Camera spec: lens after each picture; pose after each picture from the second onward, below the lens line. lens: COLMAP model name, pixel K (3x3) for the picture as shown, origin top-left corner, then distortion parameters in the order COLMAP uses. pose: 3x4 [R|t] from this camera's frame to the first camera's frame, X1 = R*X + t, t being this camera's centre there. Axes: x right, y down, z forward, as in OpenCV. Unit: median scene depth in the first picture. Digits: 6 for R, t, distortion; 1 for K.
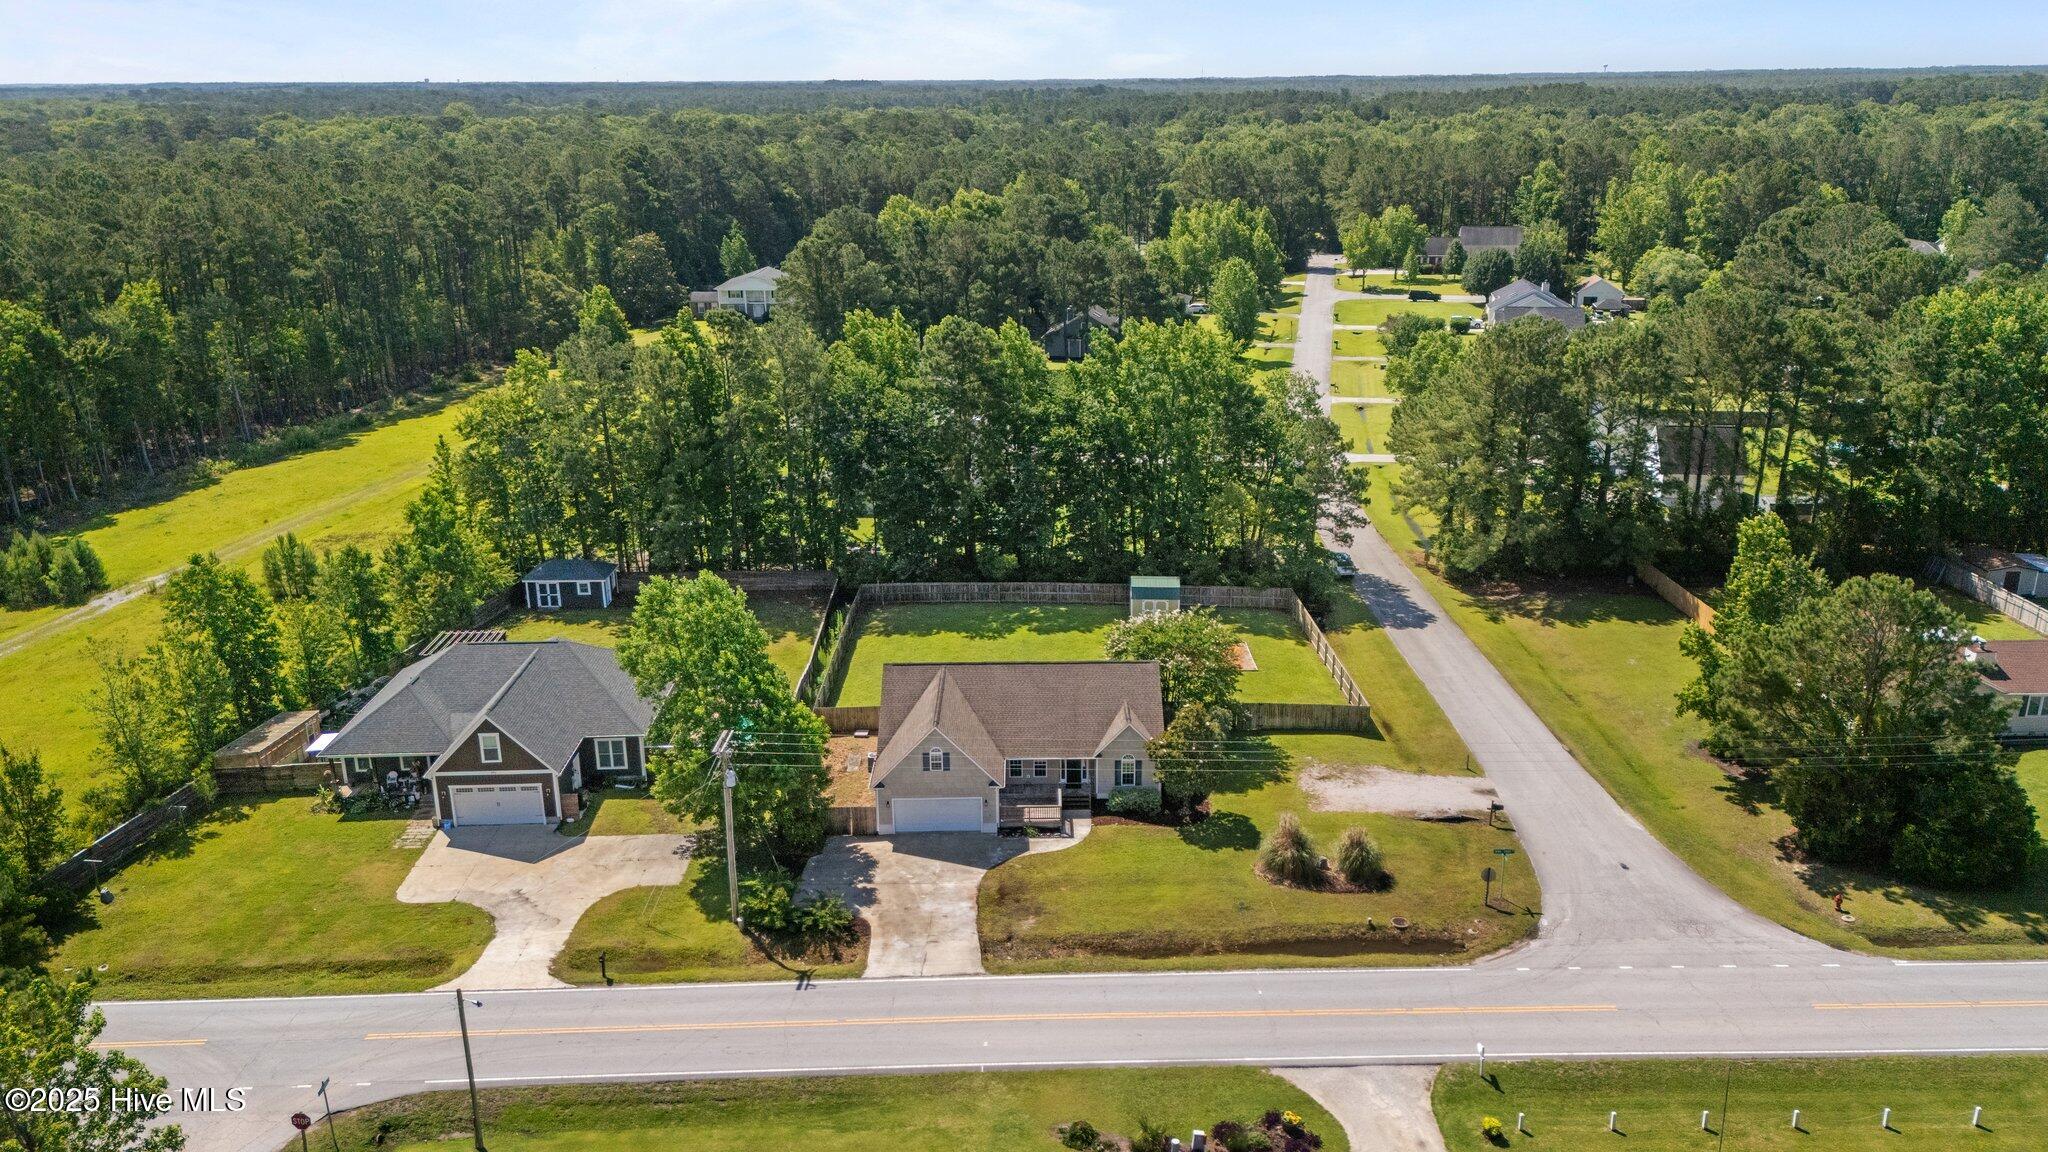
lens RADIAL K [[1503.8, 0, 1030.7], [0, 1503.8, 580.1], [0, 0, 1]] dist [0.066879, -0.059363]
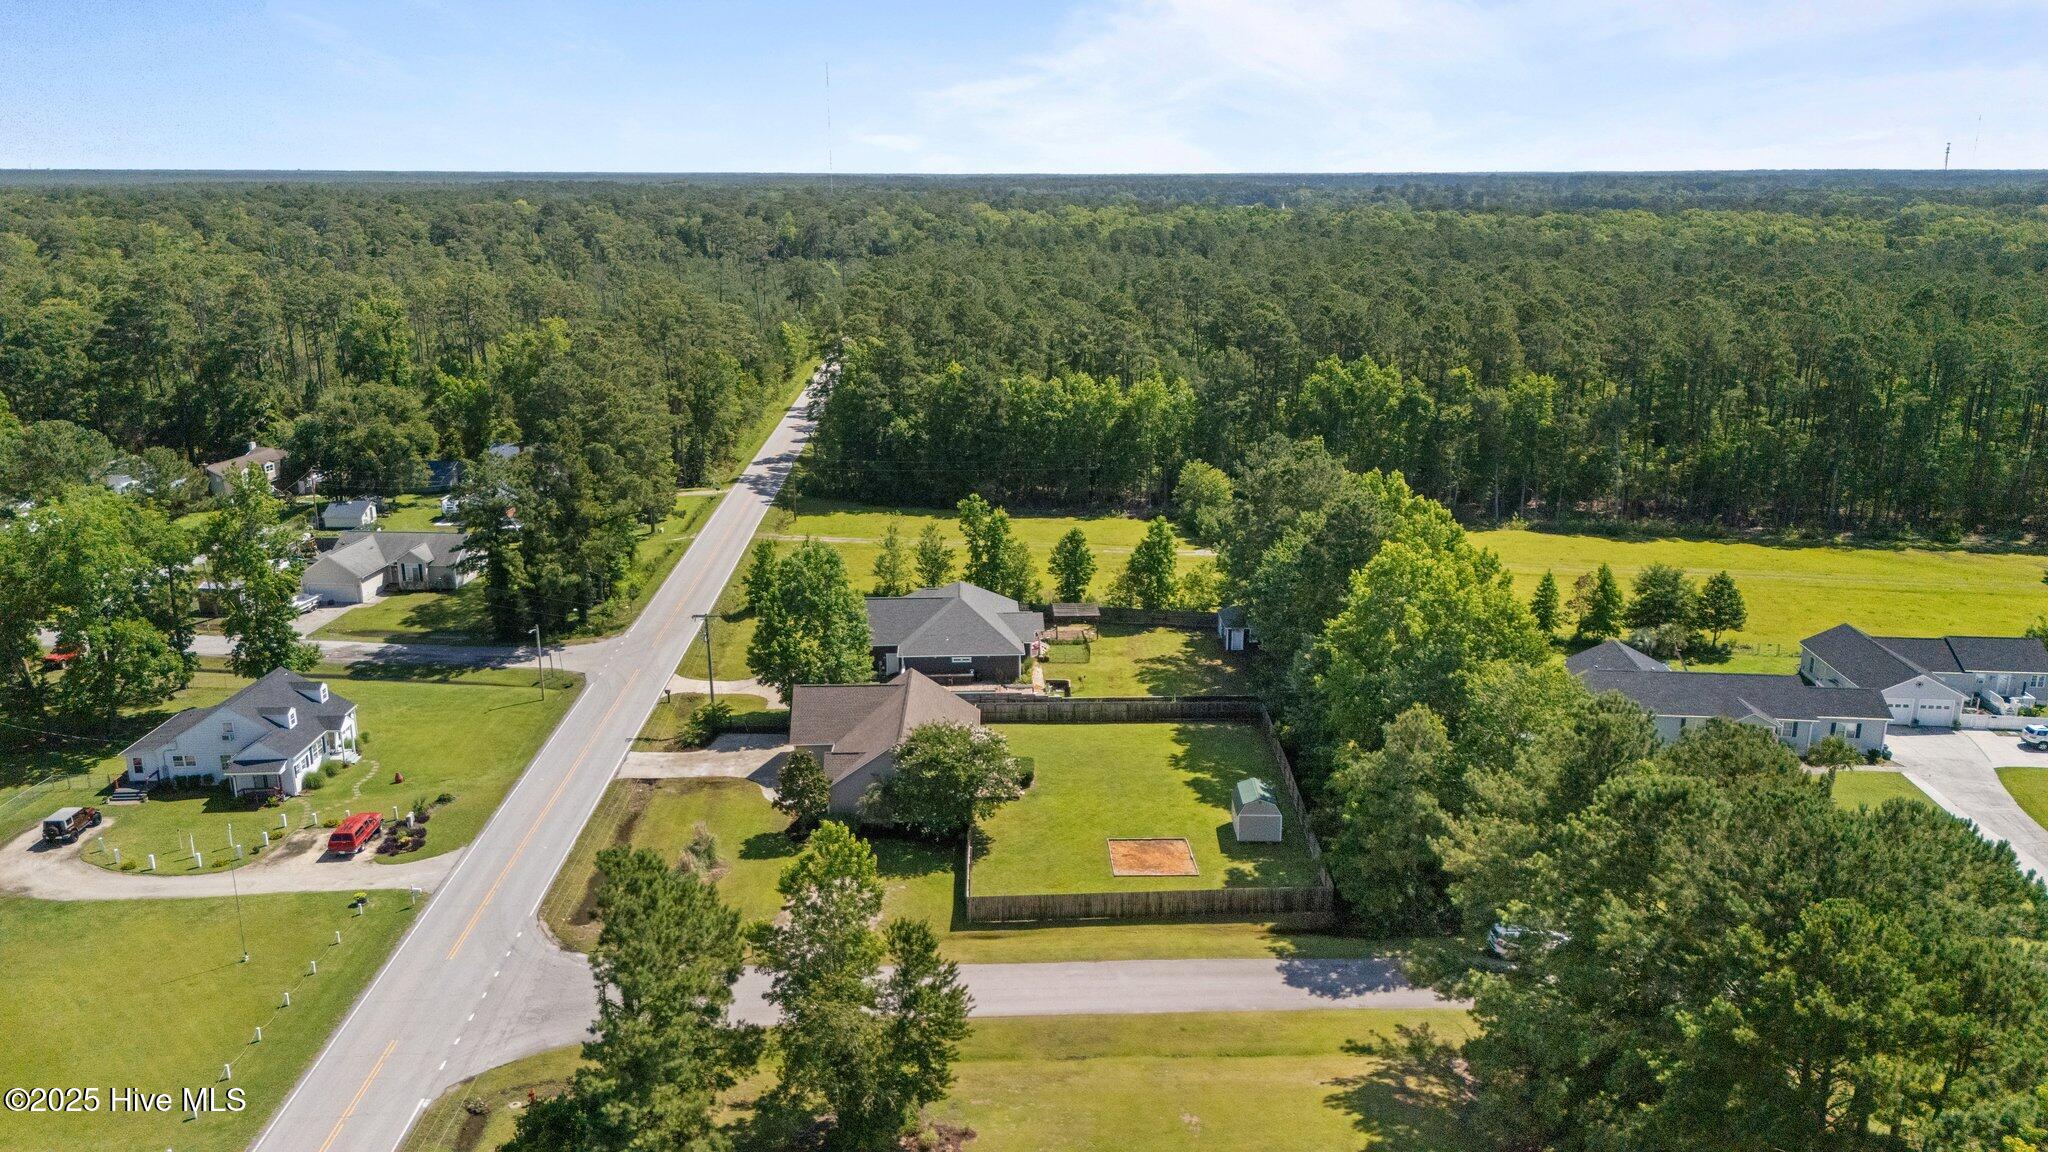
lens RADIAL K [[1503.8, 0, 1058.3], [0, 1503.8, 559.5], [0, 0, 1]] dist [0.066879, -0.059363]
pose [[0.036511, 0.256065, -0.965970, 1.514802], [-0.309349, 0.922031, 0.232726, -0.497051], [0.950247, 0.290325, 0.112878, 1.172974]]
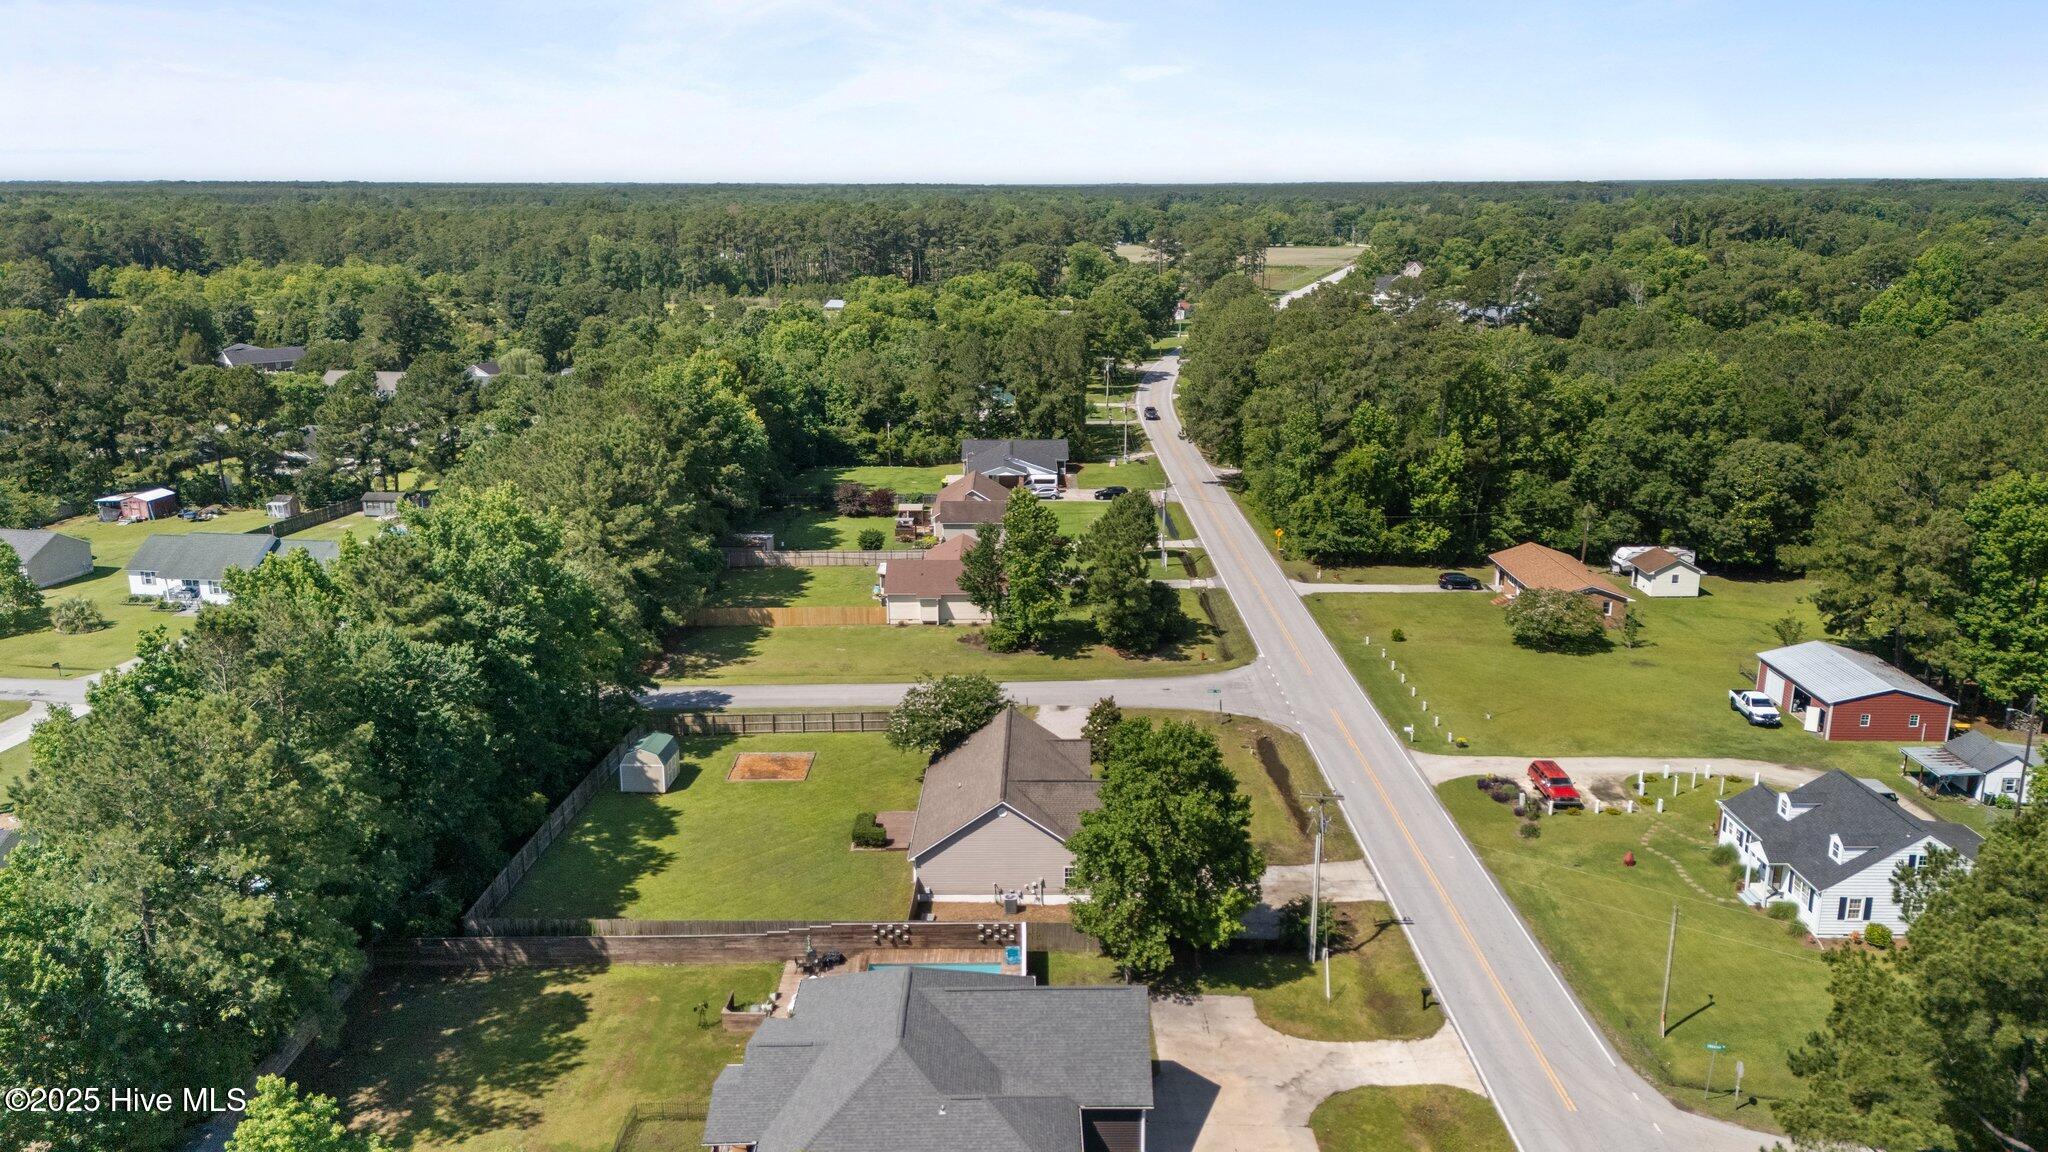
lens RADIAL K [[1503.8, 0, 1027.7], [0, 1503.8, 571.3], [0, 0, 1]] dist [0.066879, -0.059363]
pose [[0.020235, -0.242009, 0.970063, -1.264538], [0.308934, 0.924293, 0.224146, -0.370291], [-0.950868, 0.295150, 0.093468, 1.052515]]
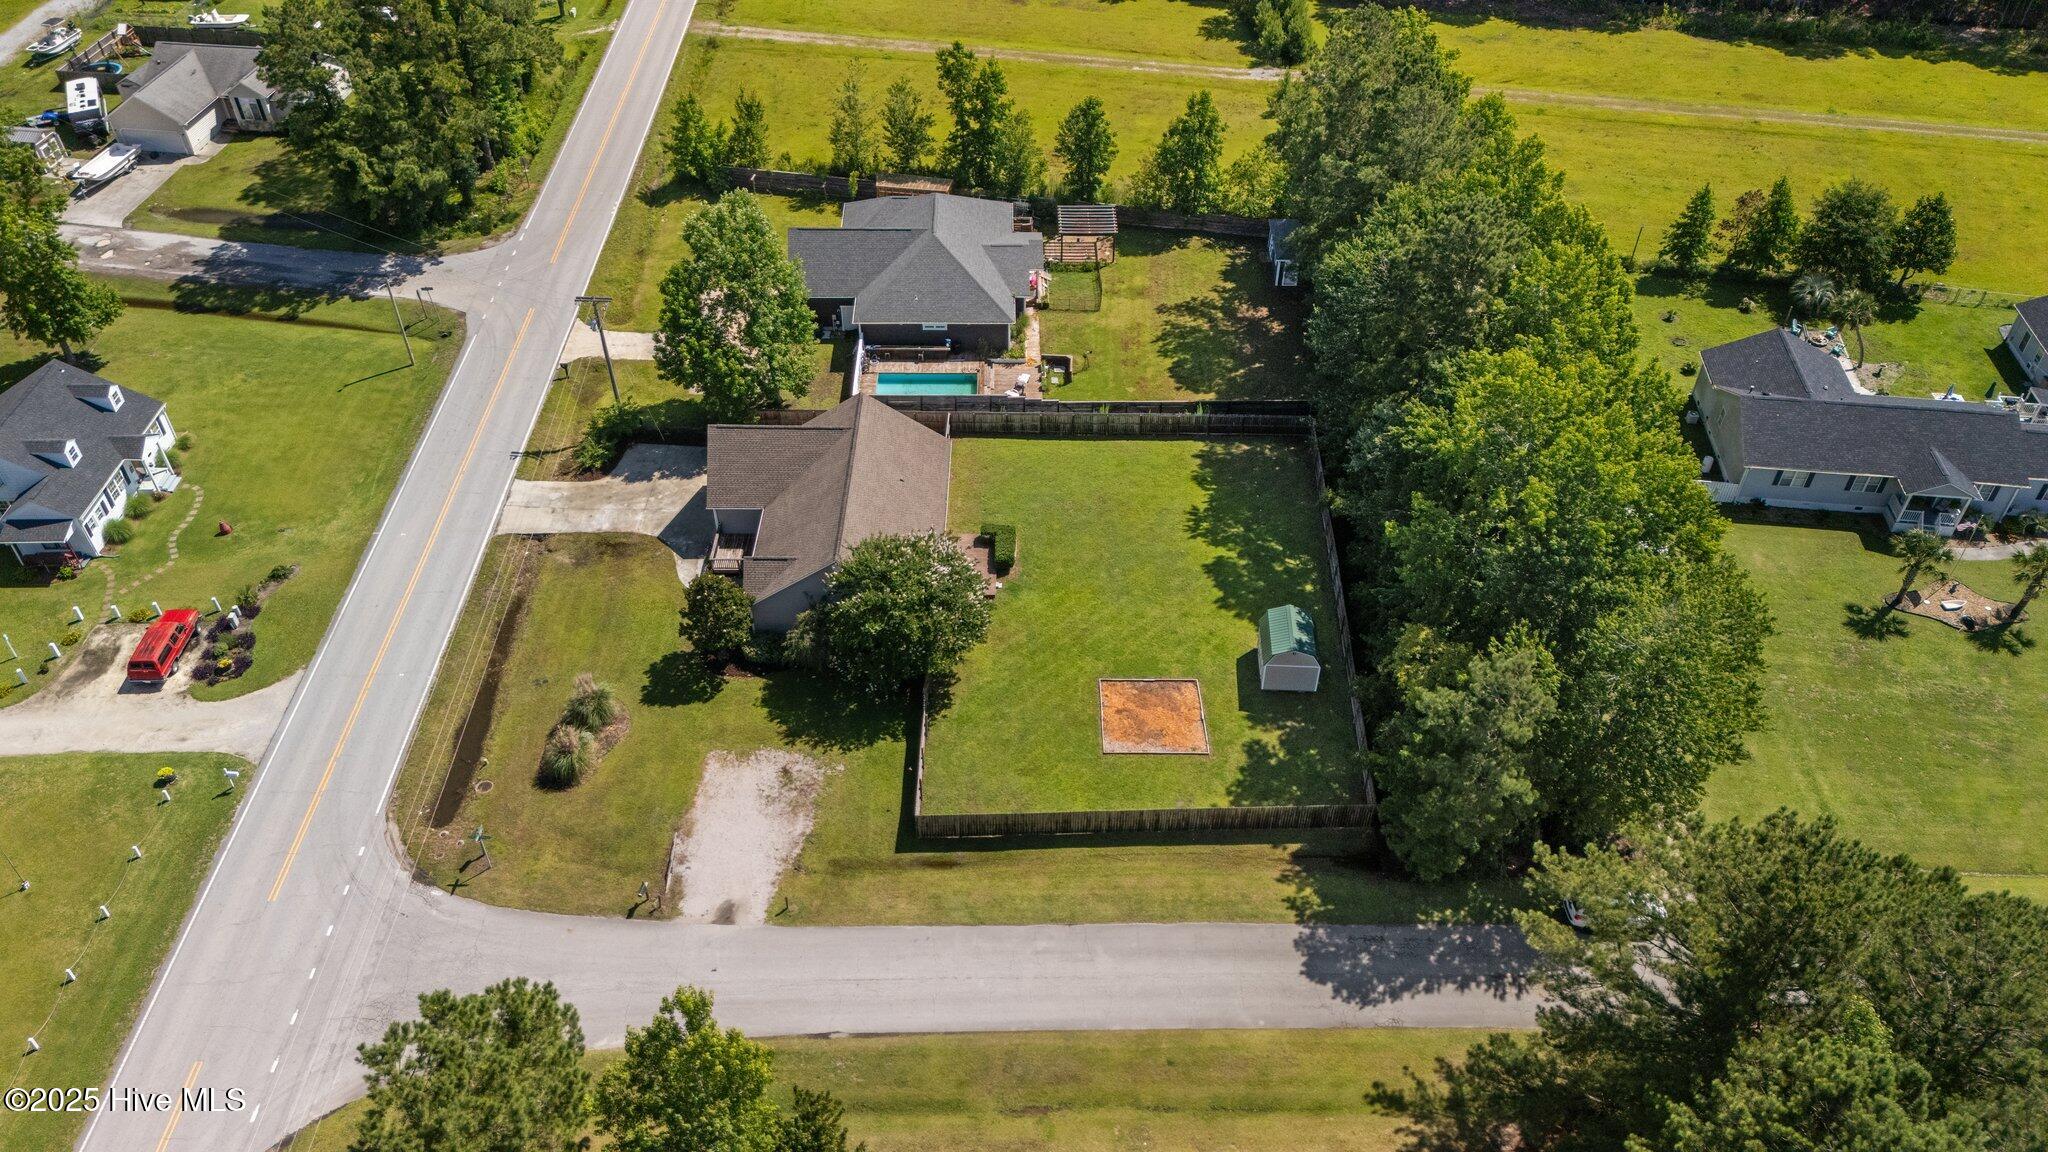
lens RADIAL K [[1503.8, 0, 1057.3], [0, 1503.8, 574.6], [0, 0, 1]] dist [0.066879, -0.059363]
pose [[0.004016, 0.665105, -0.746739, 0.981854], [-0.319155, 0.708544, 0.629369, -0.709987], [0.947694, 0.235798, 0.215117, 1.159287]]
